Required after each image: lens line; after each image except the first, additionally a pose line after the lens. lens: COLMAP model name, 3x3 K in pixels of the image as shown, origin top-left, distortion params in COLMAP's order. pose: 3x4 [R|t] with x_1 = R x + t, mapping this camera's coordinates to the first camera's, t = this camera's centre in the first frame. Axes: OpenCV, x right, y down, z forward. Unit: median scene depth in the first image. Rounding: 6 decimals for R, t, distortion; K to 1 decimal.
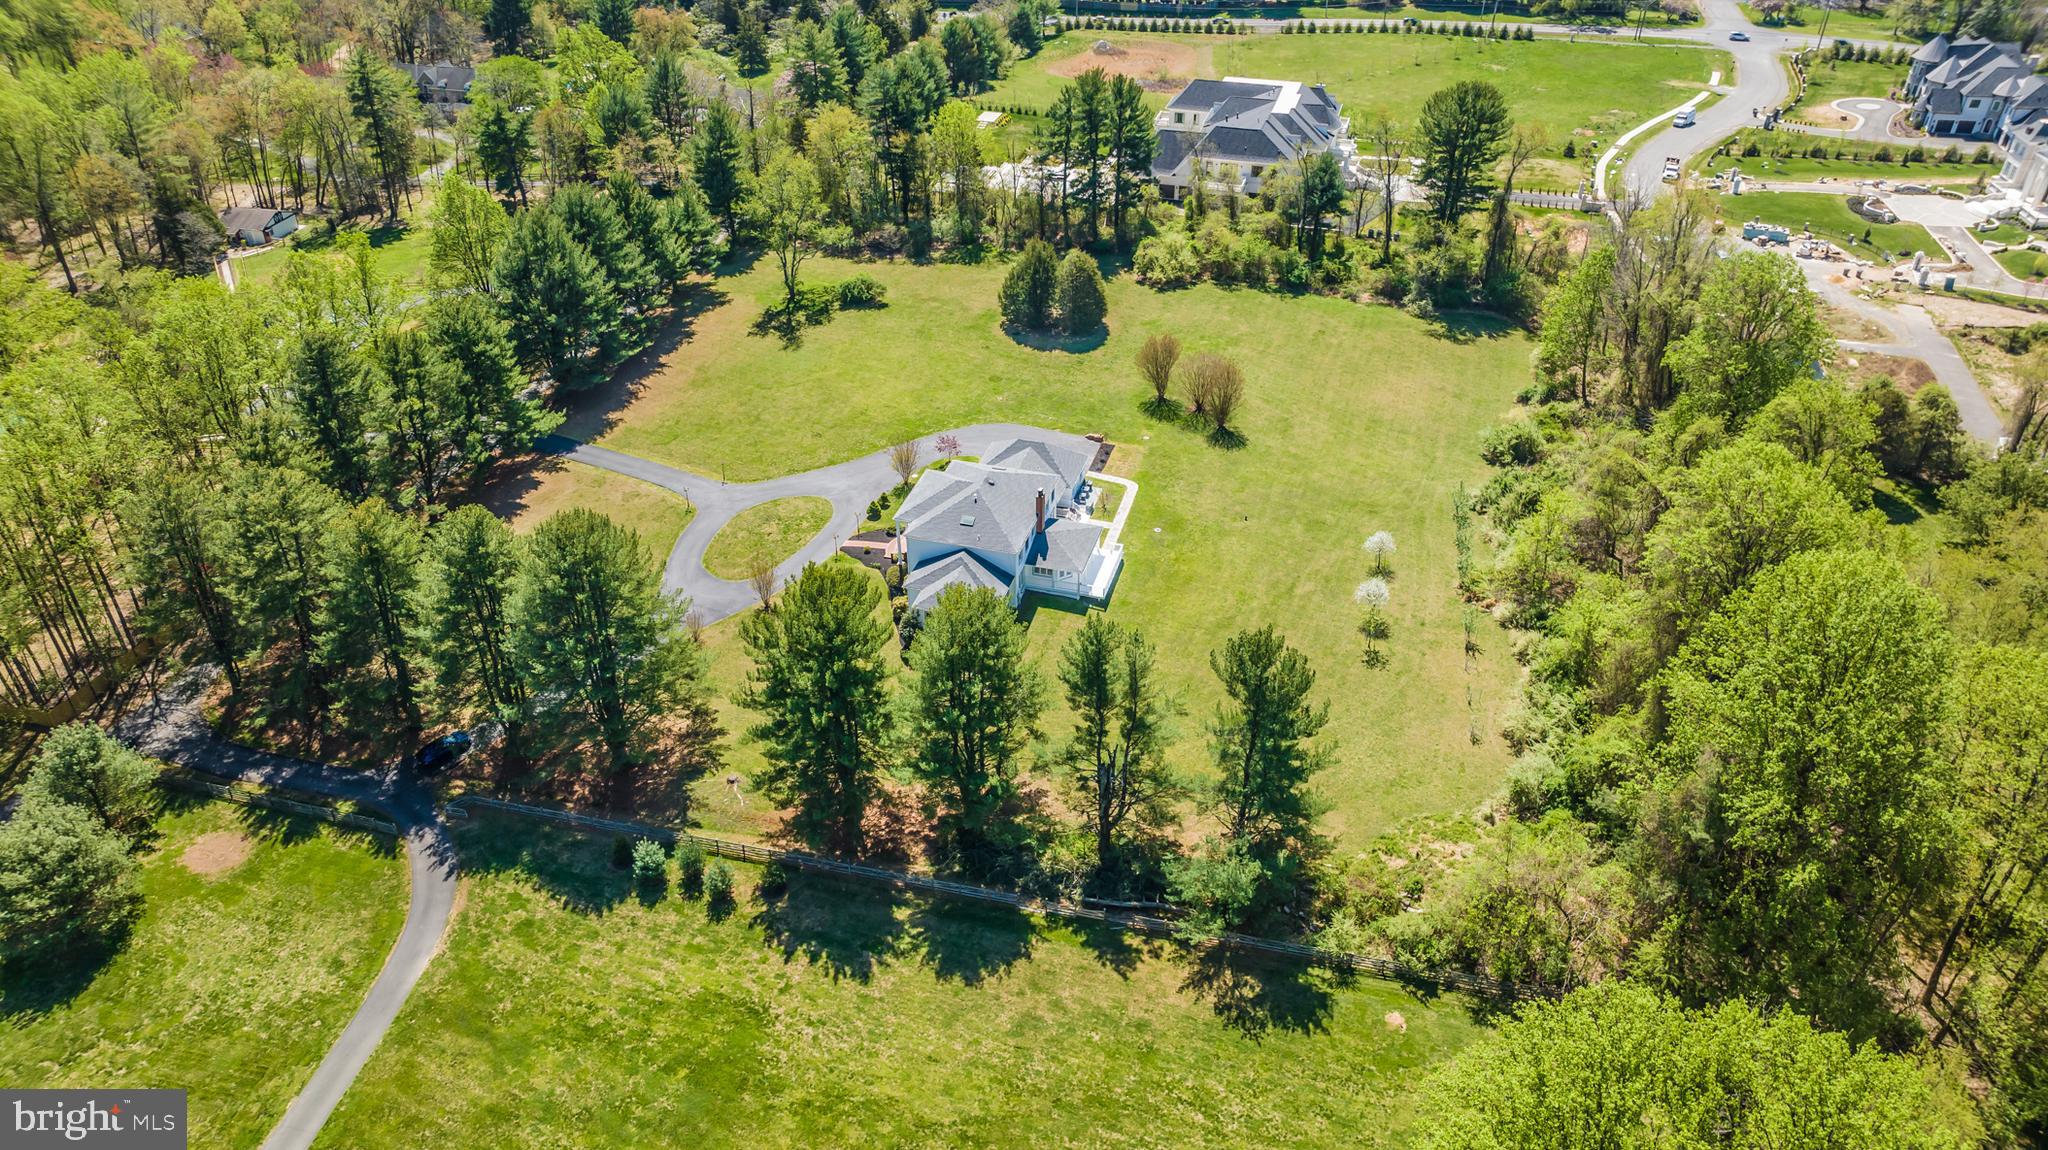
lens RADIAL K [[1445.1, 0, 1030.3], [0, 1445.1, 568.7], [0, 0, 1]] dist [-0.016784, -0.001757]
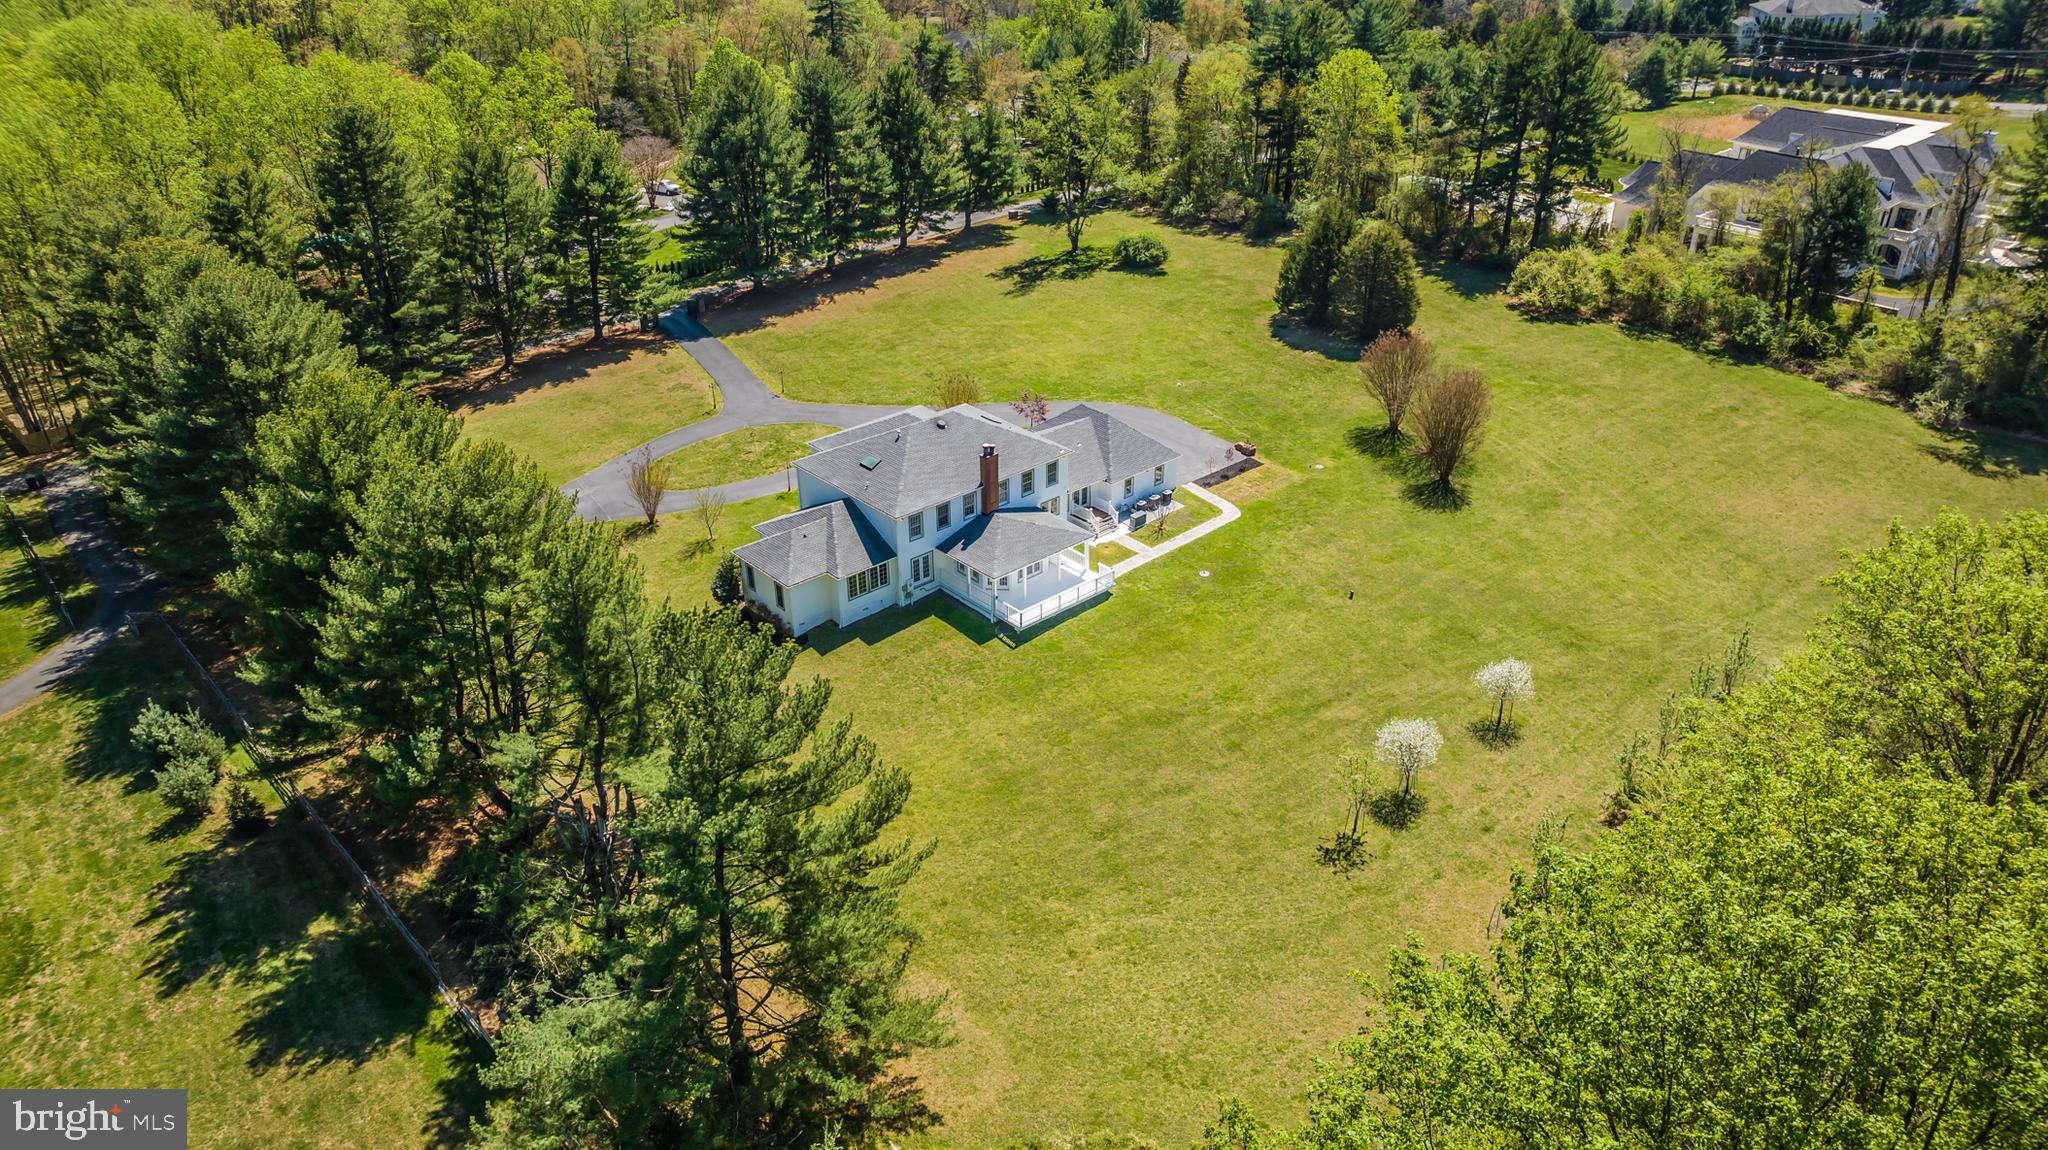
lens RADIAL K [[1445.1, 0, 1030.3], [0, 1445.1, 568.7], [0, 0, 1]] dist [-0.016784, -0.001757]
pose [[0.848536, 0.250294, -0.466196, 0.314433], [-0.290617, 0.956717, -0.015312, 0.003103], [0.442185, 0.148478, 0.884549, 0.394269]]
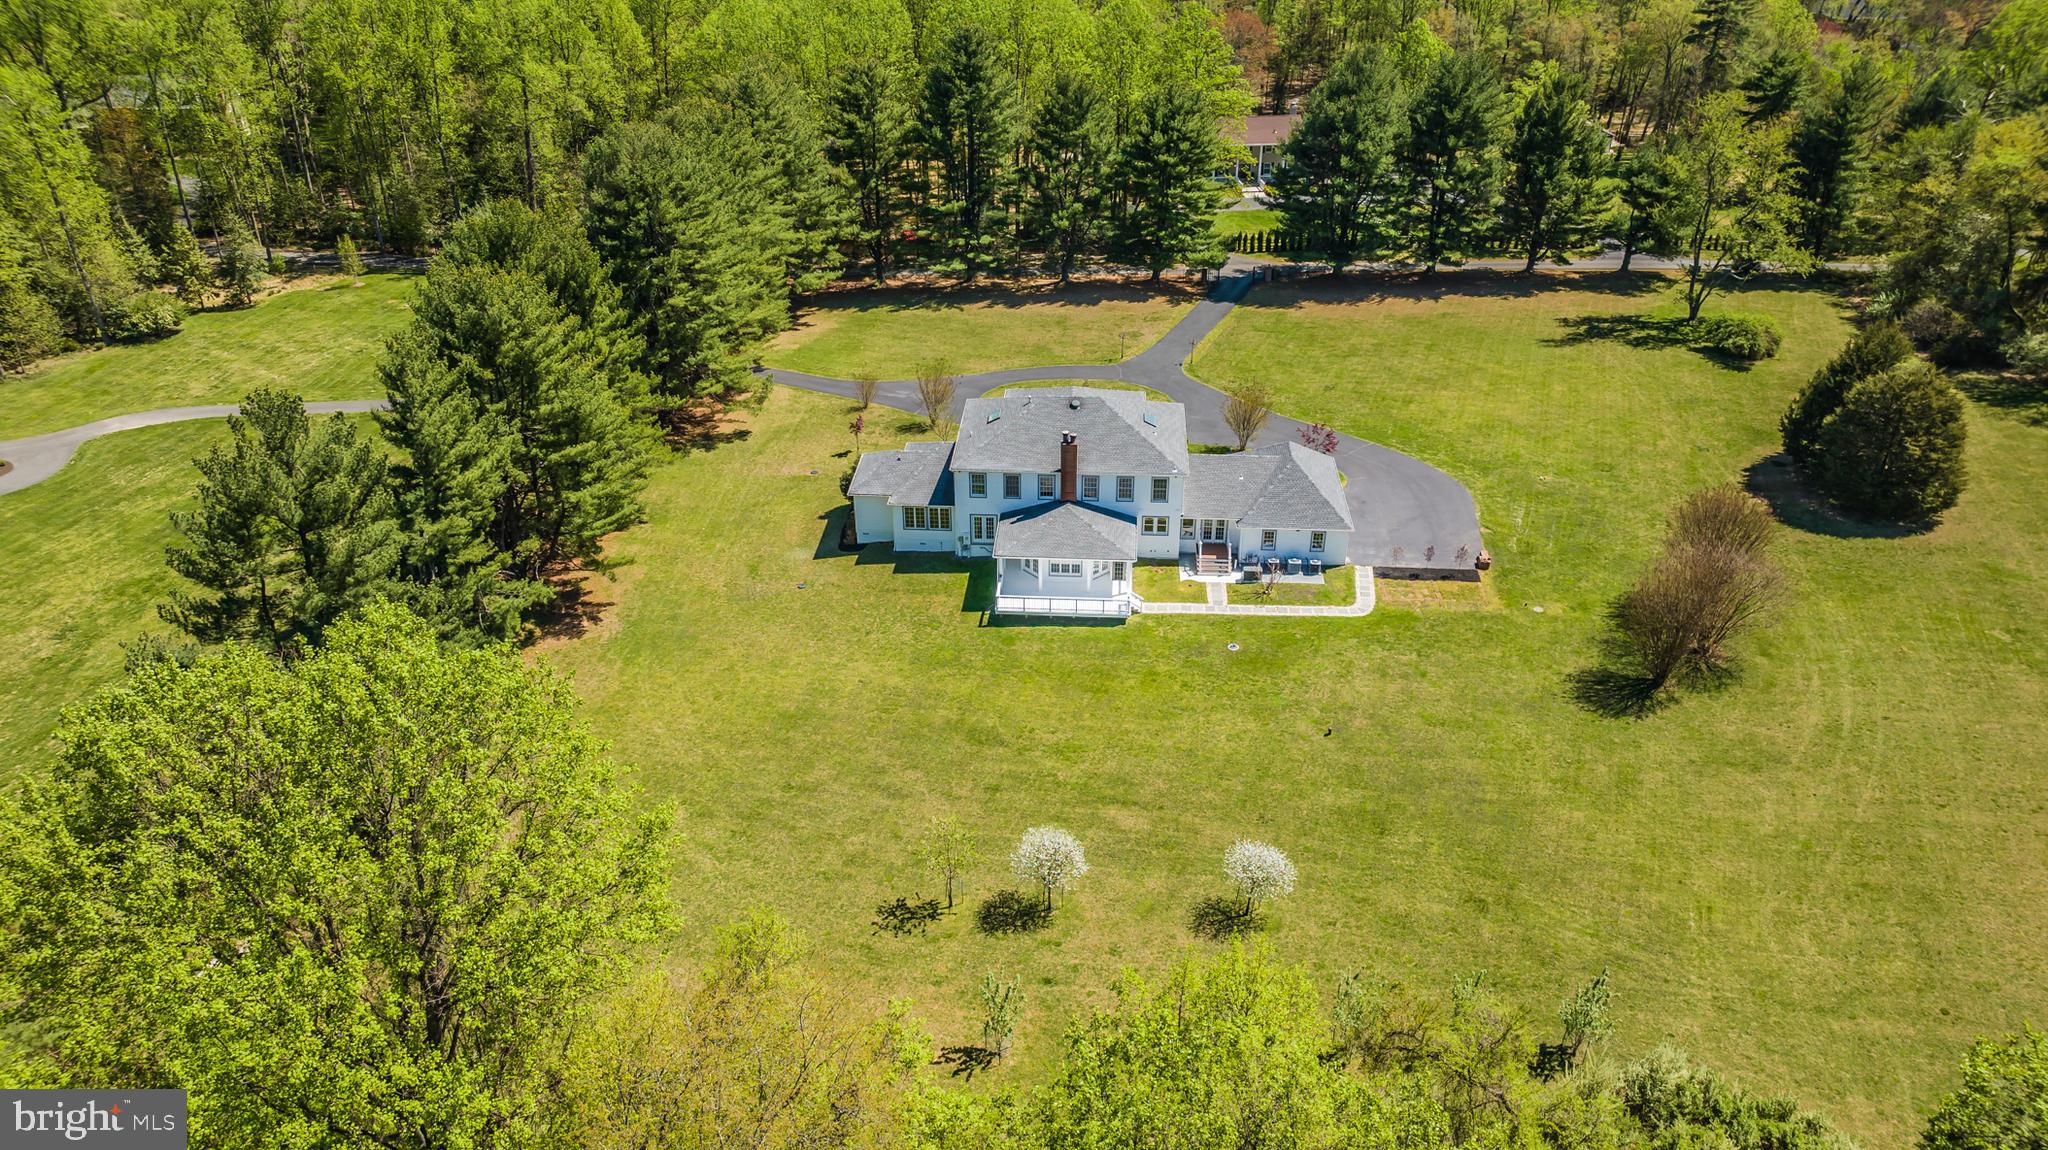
lens RADIAL K [[1445.1, 0, 1030.3], [0, 1445.1, 568.7], [0, 0, 1]] dist [-0.016784, -0.001757]
pose [[0.215179, 0.479711, -0.850632, 0.531104], [-0.542863, 0.782814, 0.304140, -0.177551], [0.811786, 0.396332, 0.428863, 0.666767]]
